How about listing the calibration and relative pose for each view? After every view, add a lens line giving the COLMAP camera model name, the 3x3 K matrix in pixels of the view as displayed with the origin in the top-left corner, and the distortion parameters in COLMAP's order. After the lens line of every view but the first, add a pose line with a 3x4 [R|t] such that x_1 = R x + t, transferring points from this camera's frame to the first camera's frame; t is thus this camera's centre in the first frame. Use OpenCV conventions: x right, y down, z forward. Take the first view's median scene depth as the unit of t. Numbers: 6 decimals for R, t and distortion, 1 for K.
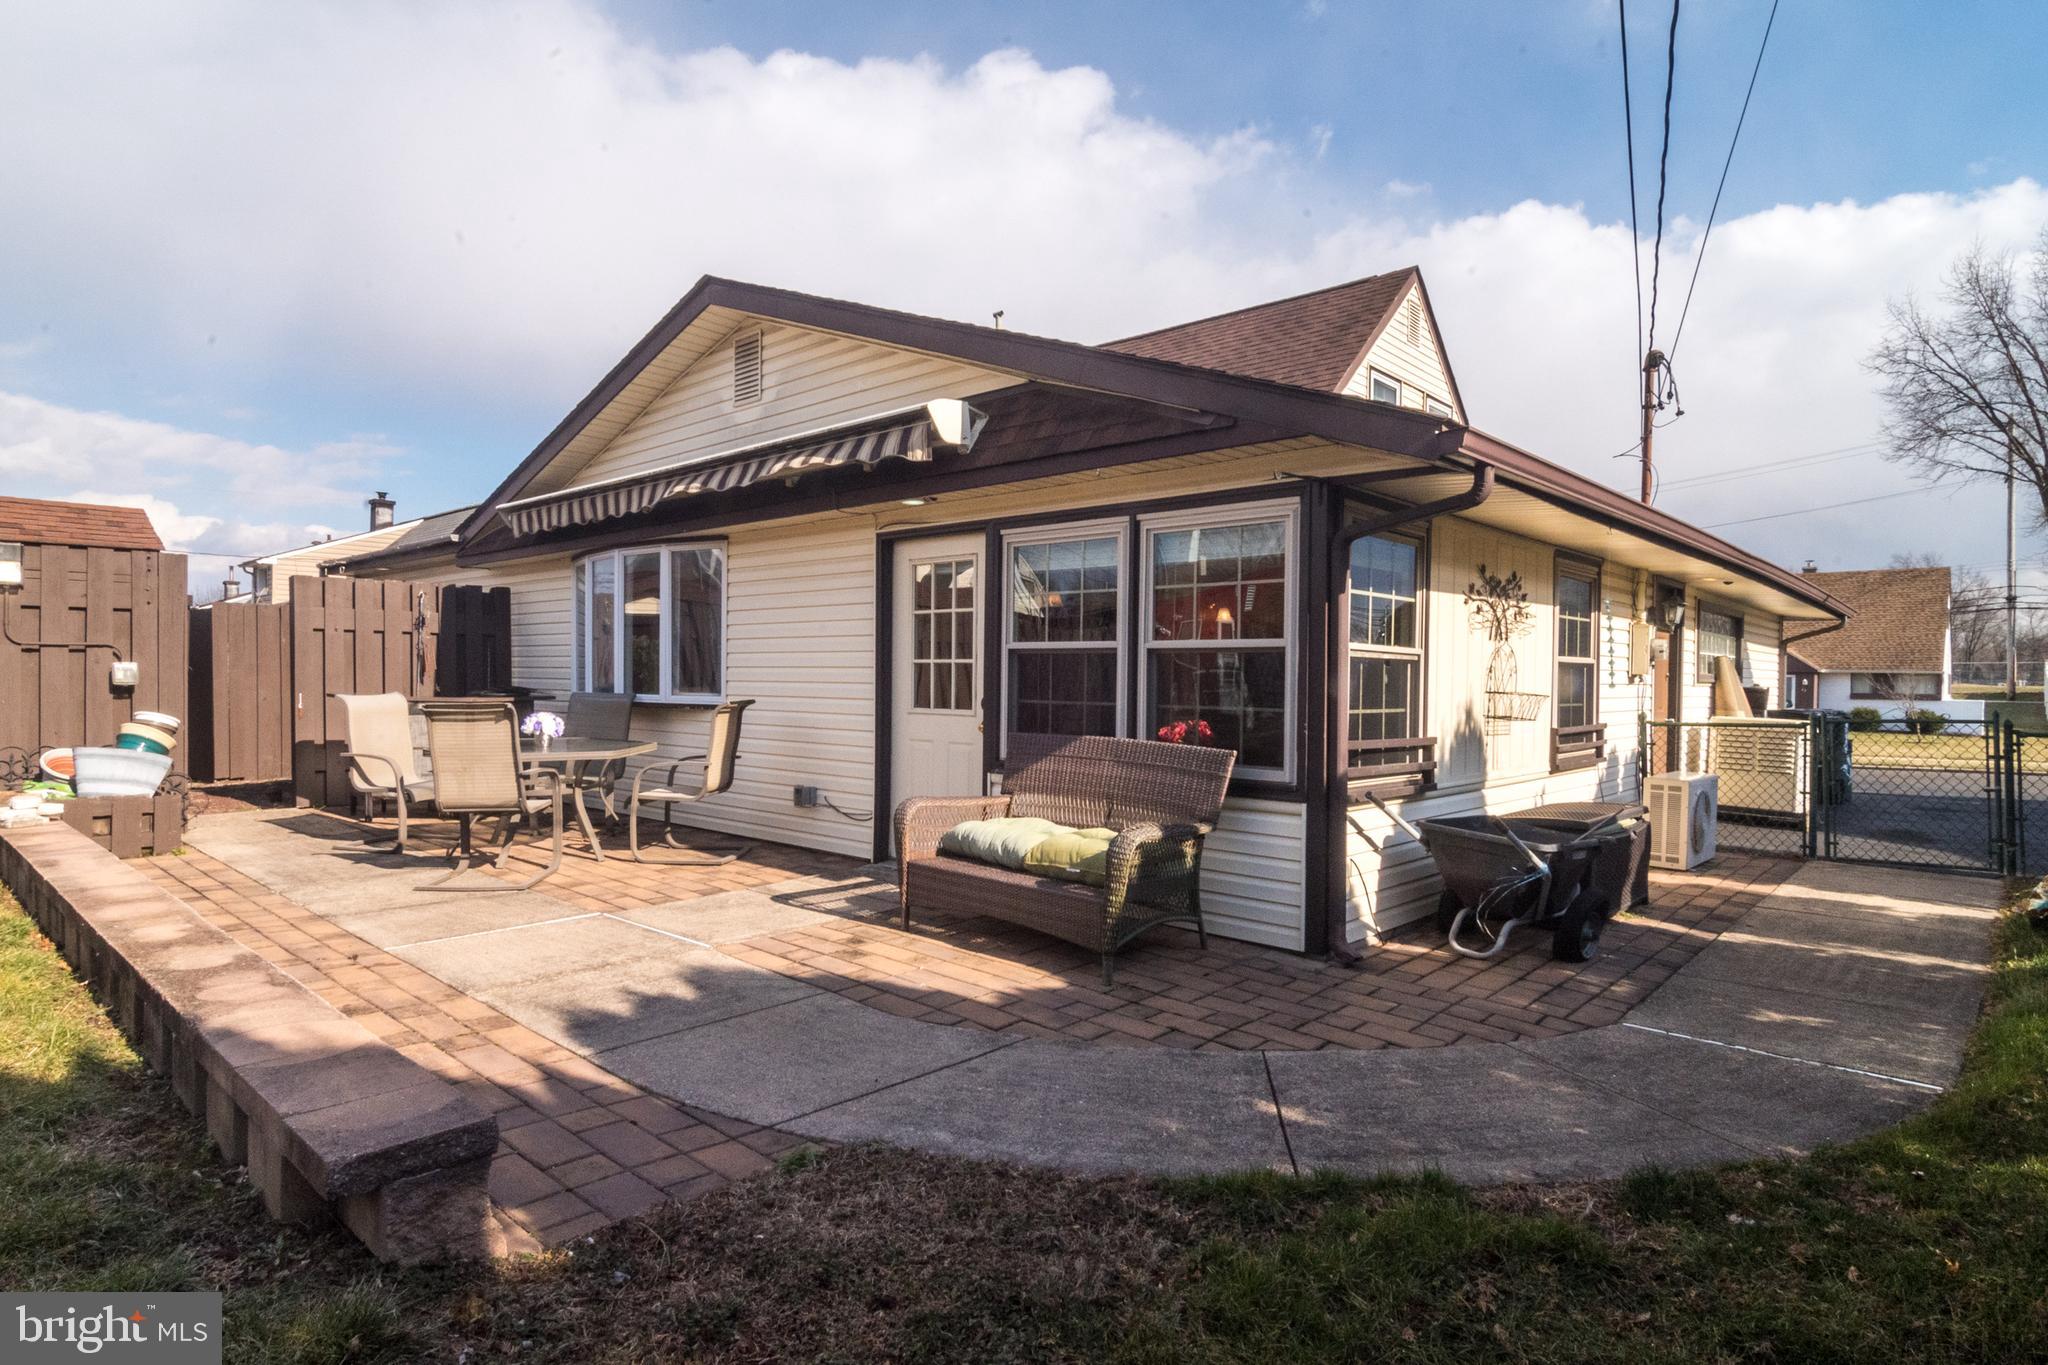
lens RADIAL K [[1101.4, 0, 1024.8], [0, 1101.4, 677.5], [0, 0, 1]] dist [0.000380, -0.000014]
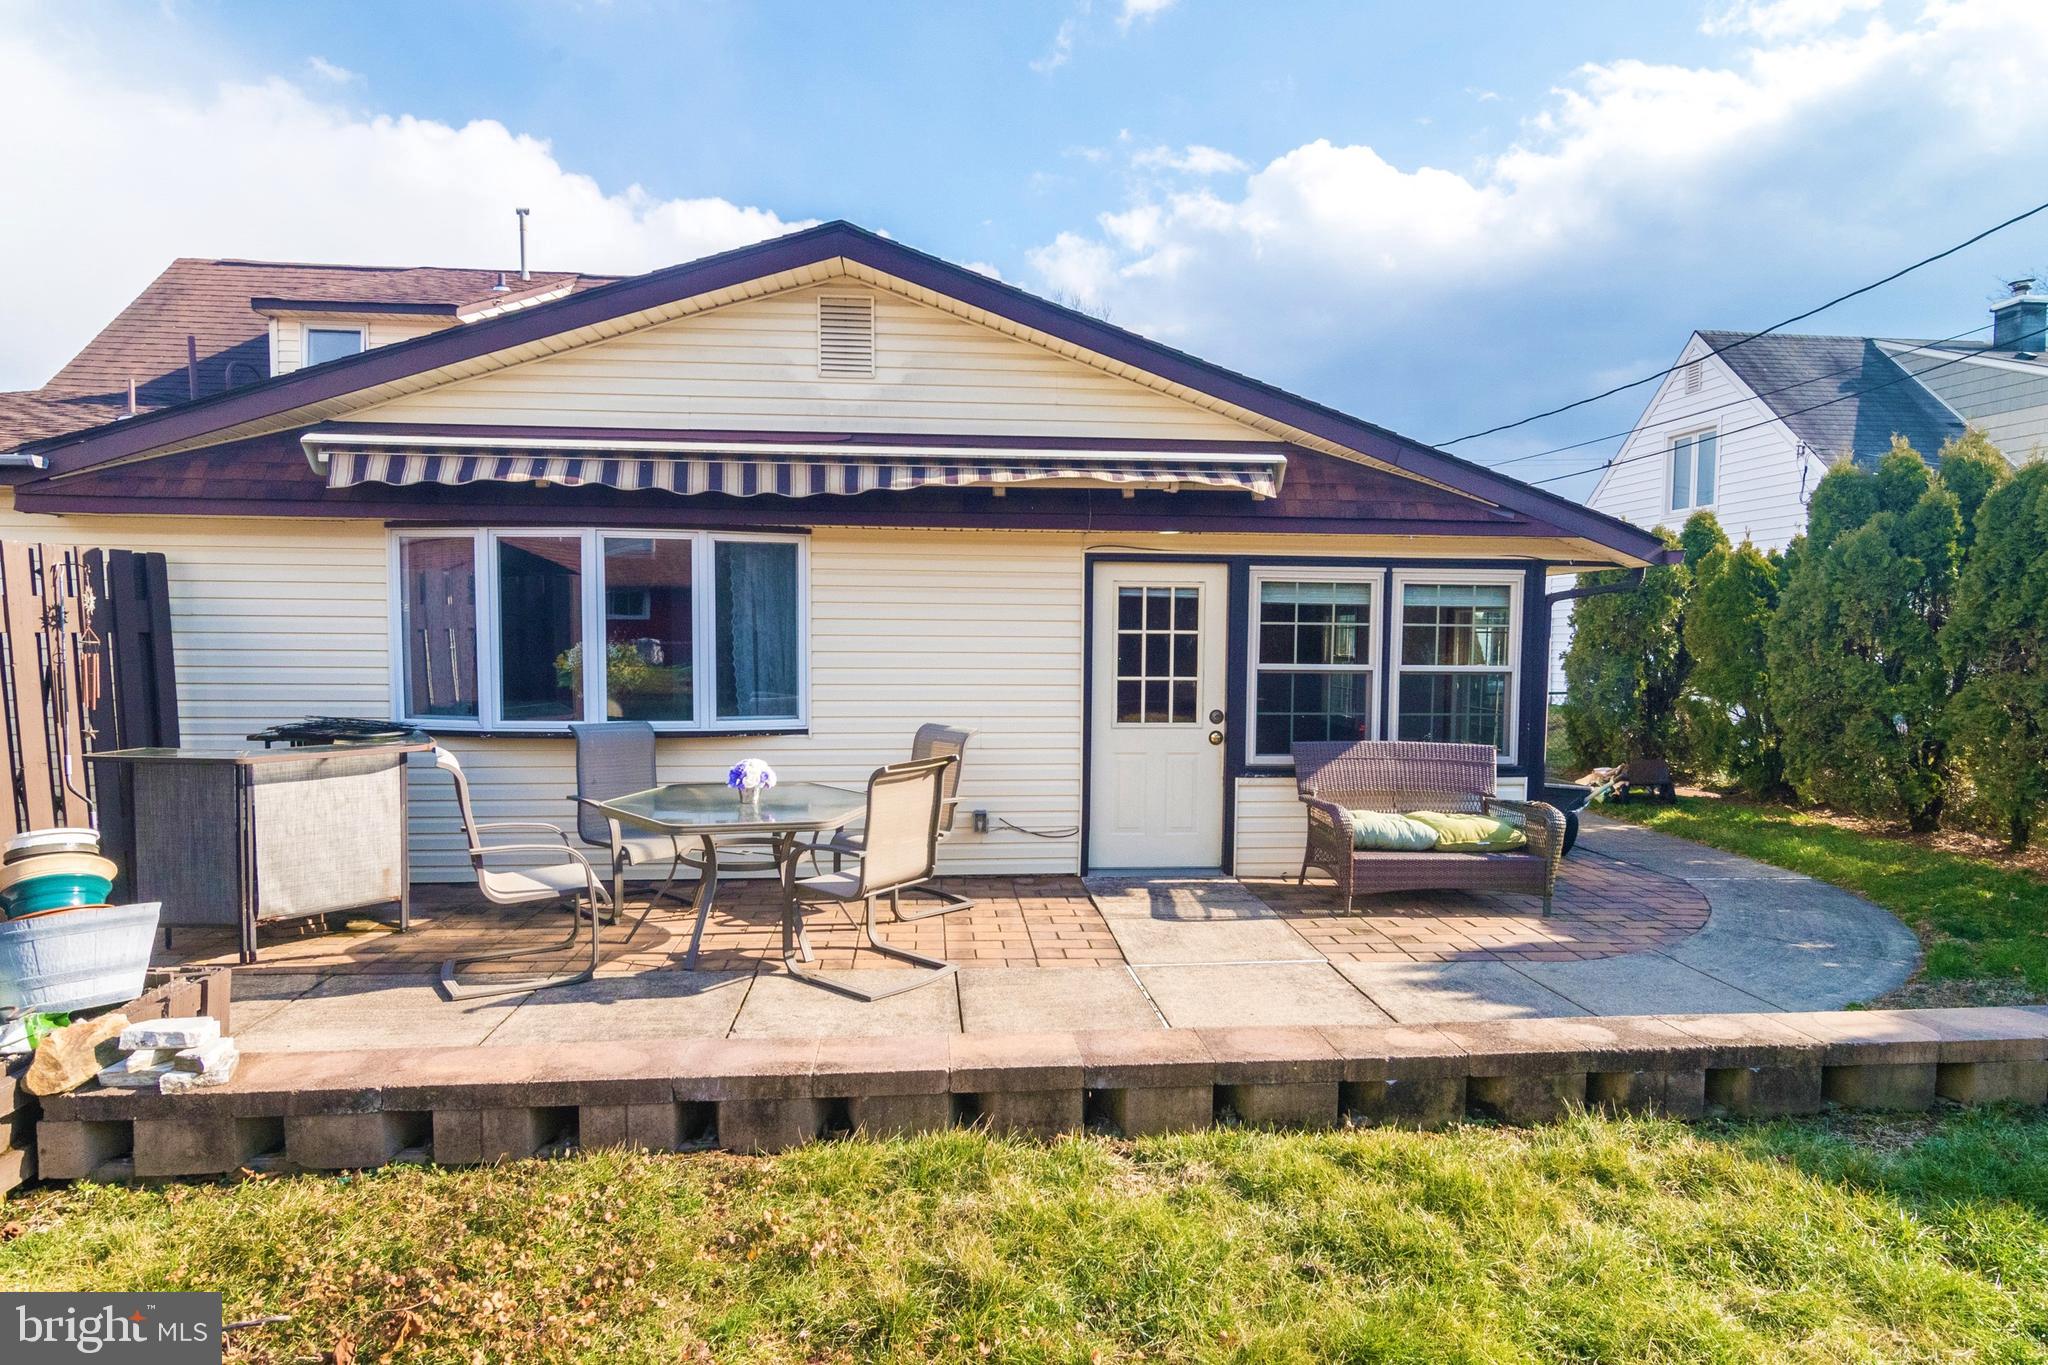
lens RADIAL K [[1143.0, 0, 1024.0], [0, 1143.0, 682.5], [0, 0, 1]] dist [-0.001241, 0.000152]
pose [[0.663376, -0.042522, 0.747078, -1.036539], [-0.000987, 0.998334, 0.057698, -0.078447], [-0.748286, -0.039013, 0.662228, 0.371384]]
